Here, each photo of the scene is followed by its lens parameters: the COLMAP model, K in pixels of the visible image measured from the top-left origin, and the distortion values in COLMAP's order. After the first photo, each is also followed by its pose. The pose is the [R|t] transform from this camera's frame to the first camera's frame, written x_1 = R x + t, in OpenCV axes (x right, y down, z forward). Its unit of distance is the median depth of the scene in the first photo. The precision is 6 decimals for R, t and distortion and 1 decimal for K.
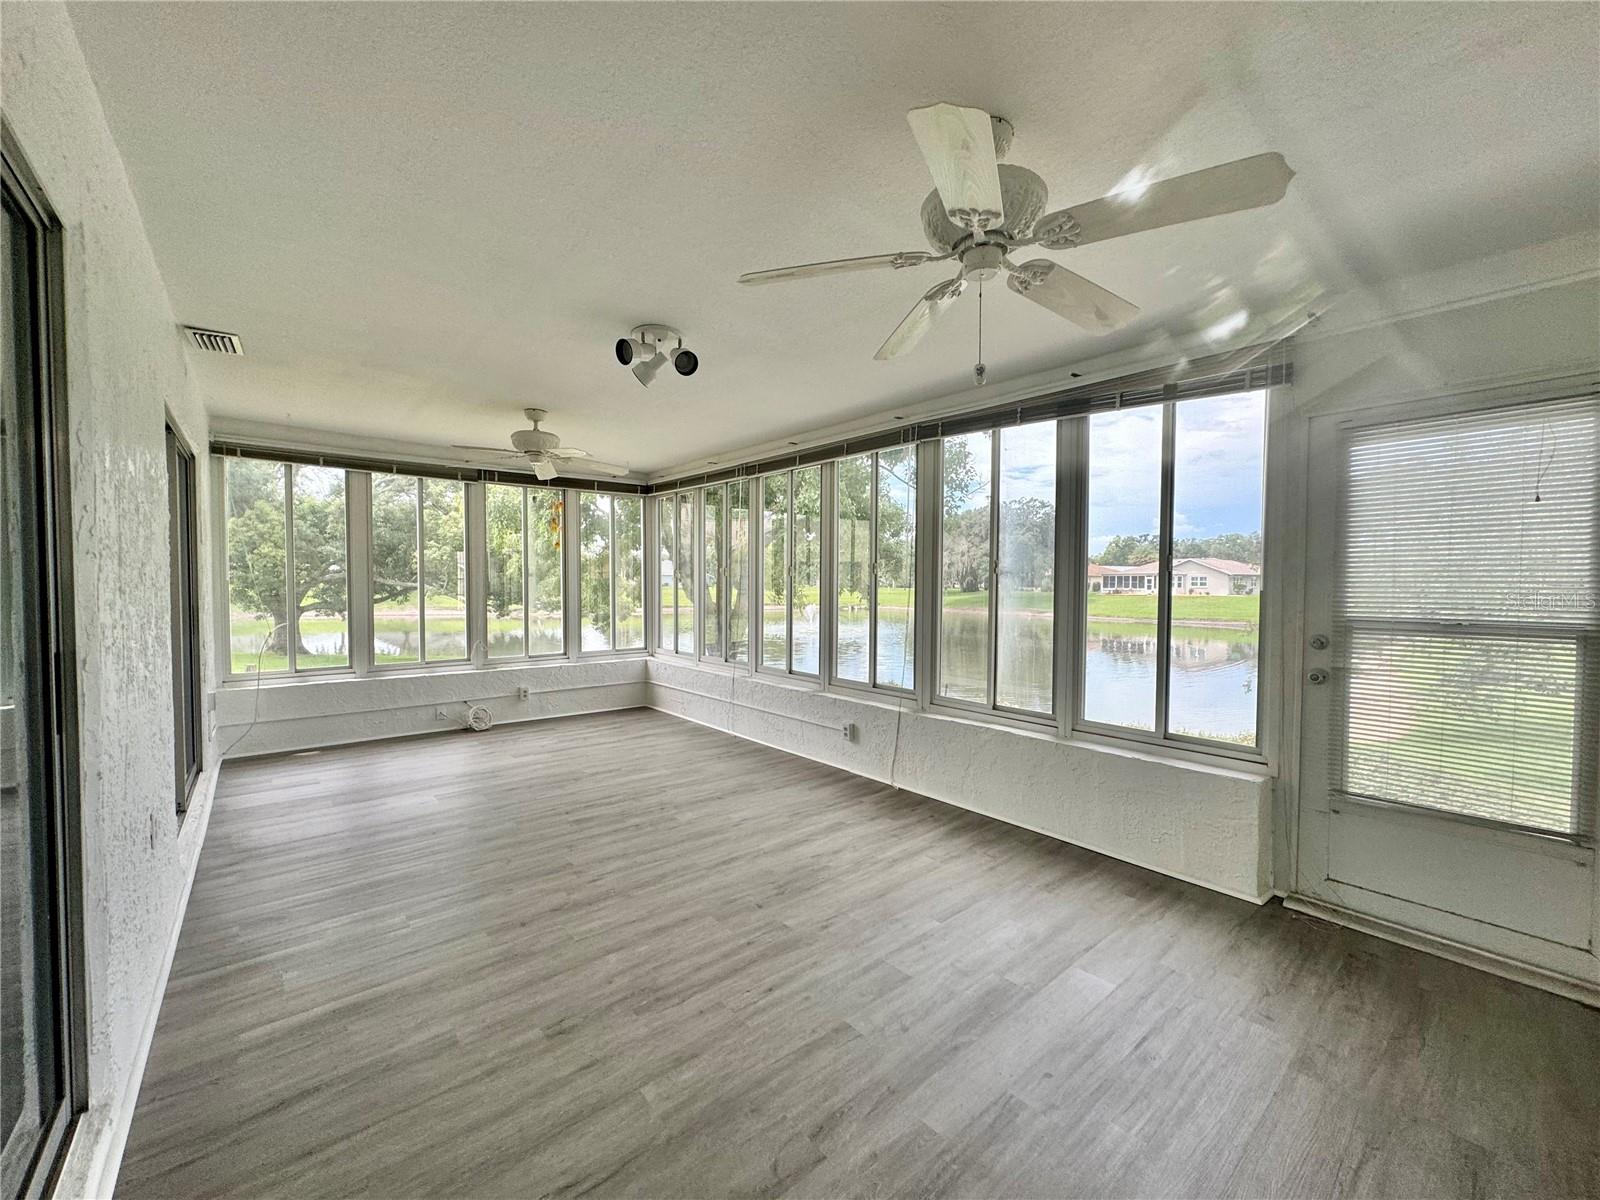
lens RADIAL K [[634.2, 0, 802.4], [0, 634.2, 601.7], [0, 0, 1]] dist [-0.001759, 0.000145]
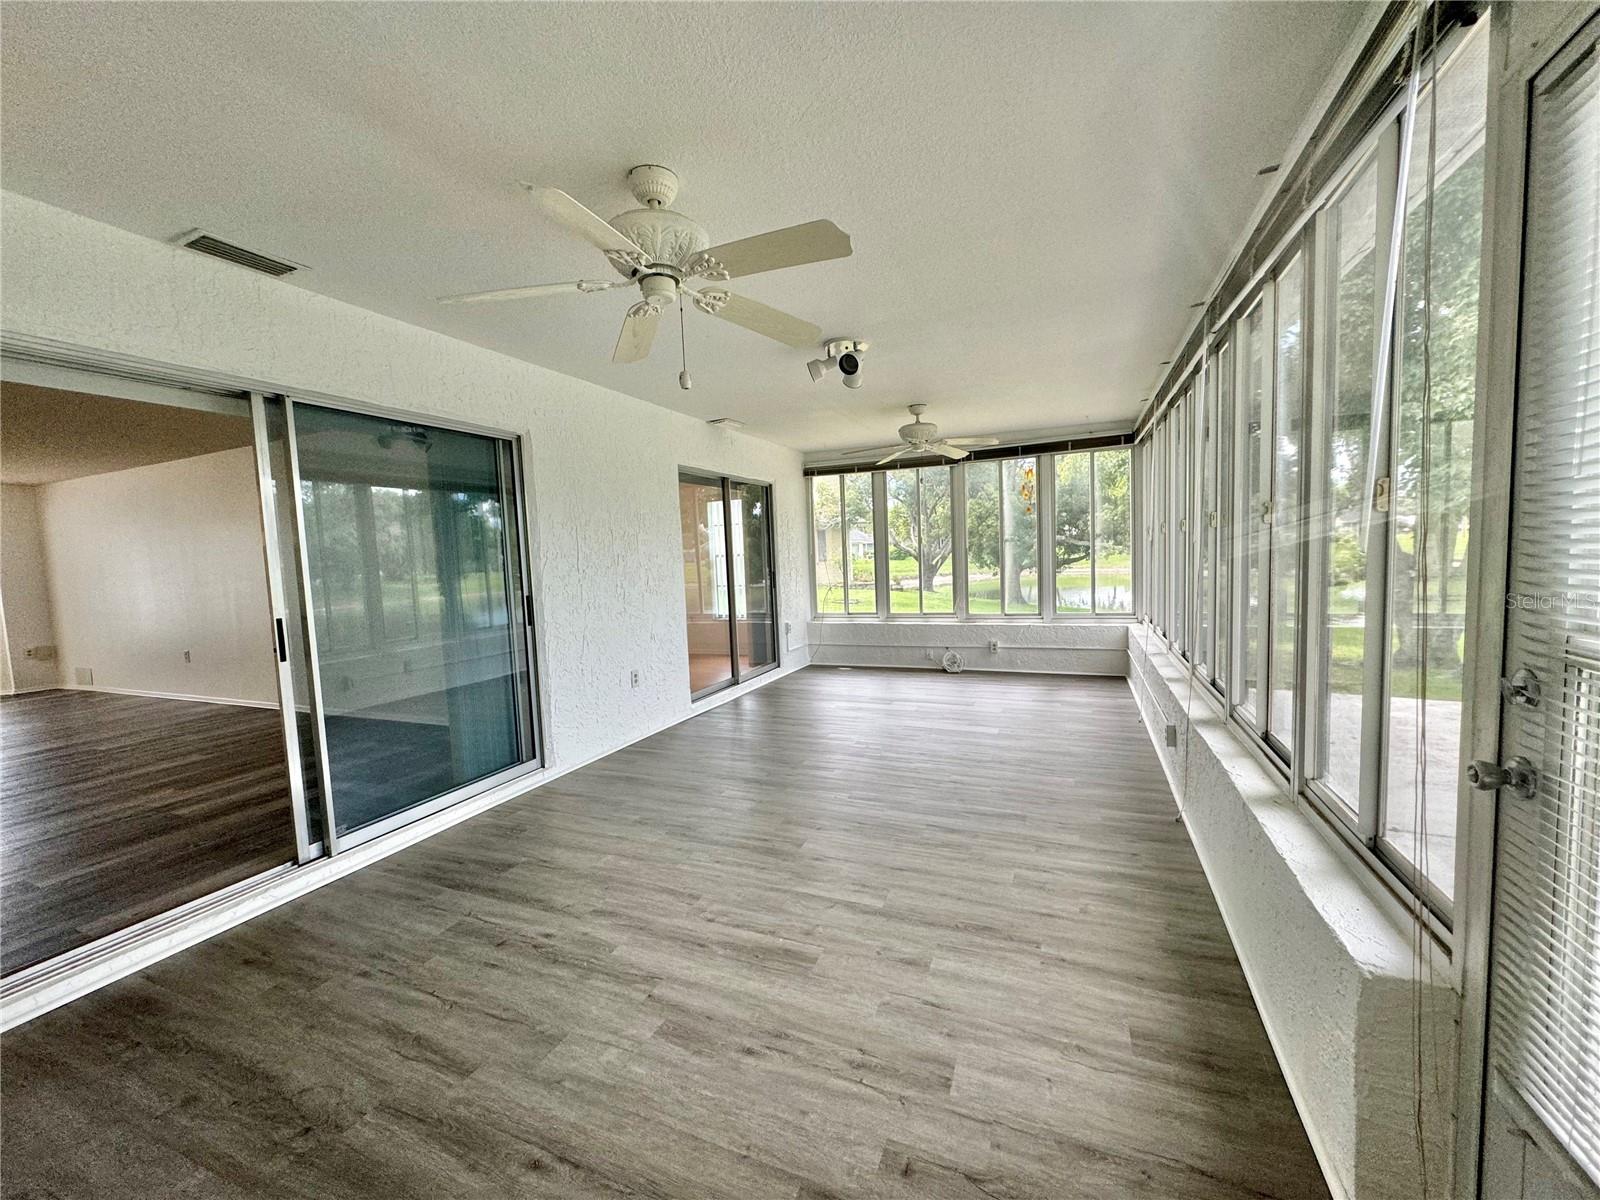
lens RADIAL K [[634.2, 0, 800.4], [0, 634.2, 606.8], [0, 0, 1]] dist [-0.001759, 0.000145]
pose [[0.449477, 0.050918, -0.891840, 0.557501], [0.018630, 0.997623, 0.066346, -0.010335], [0.893098, -0.046436, 0.447460, 0.262477]]
